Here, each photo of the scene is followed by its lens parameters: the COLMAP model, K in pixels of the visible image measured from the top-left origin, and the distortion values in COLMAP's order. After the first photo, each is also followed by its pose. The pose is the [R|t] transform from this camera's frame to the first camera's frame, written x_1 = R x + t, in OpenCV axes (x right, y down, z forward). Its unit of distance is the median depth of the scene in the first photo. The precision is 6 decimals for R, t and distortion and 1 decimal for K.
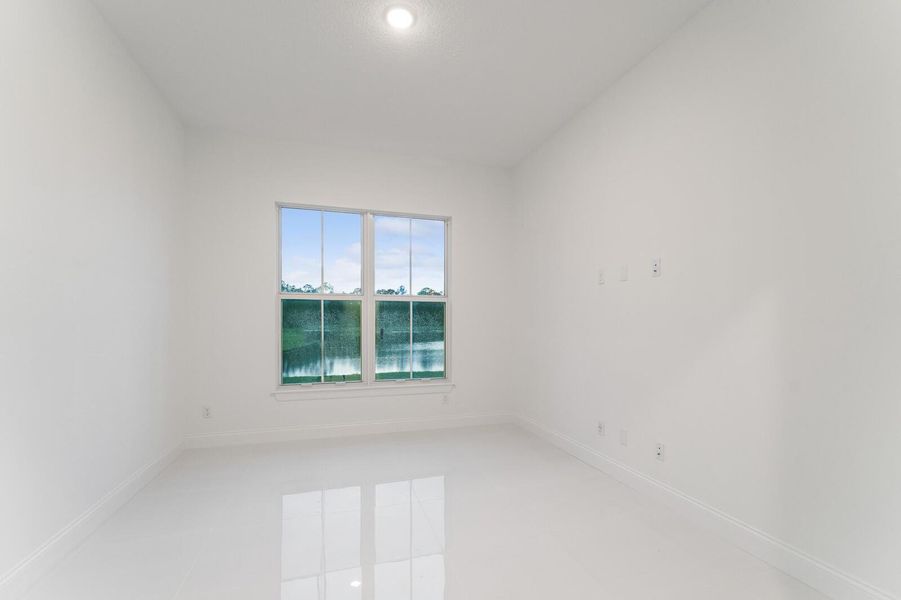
lens RADIAL K [[431.0, 0, 450.5], [0, 431.0, 316.6], [0, 0, 1]] dist [-0.000146, -0.000033]
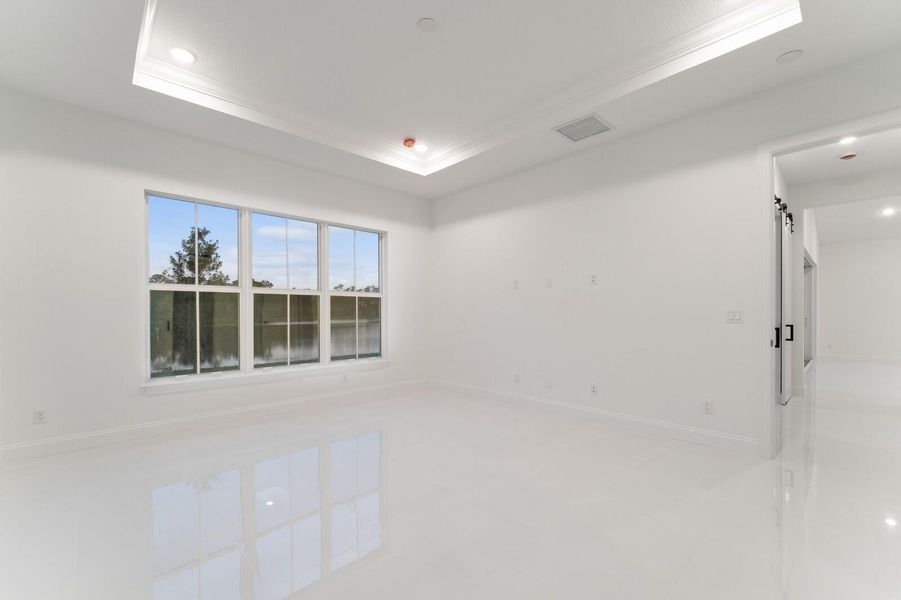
lens RADIAL K [[374.3, 0, 450.5], [0, 374.3, 300.0], [0, 0, 1]] dist [0.000230, -0.000011]
pose [[0.908765, 0.010957, 0.417164, -0.284411], [-0.001496, 0.999734, -0.022999, -0.001009], [-0.417305, 0.020276, 0.908540, -0.090075]]
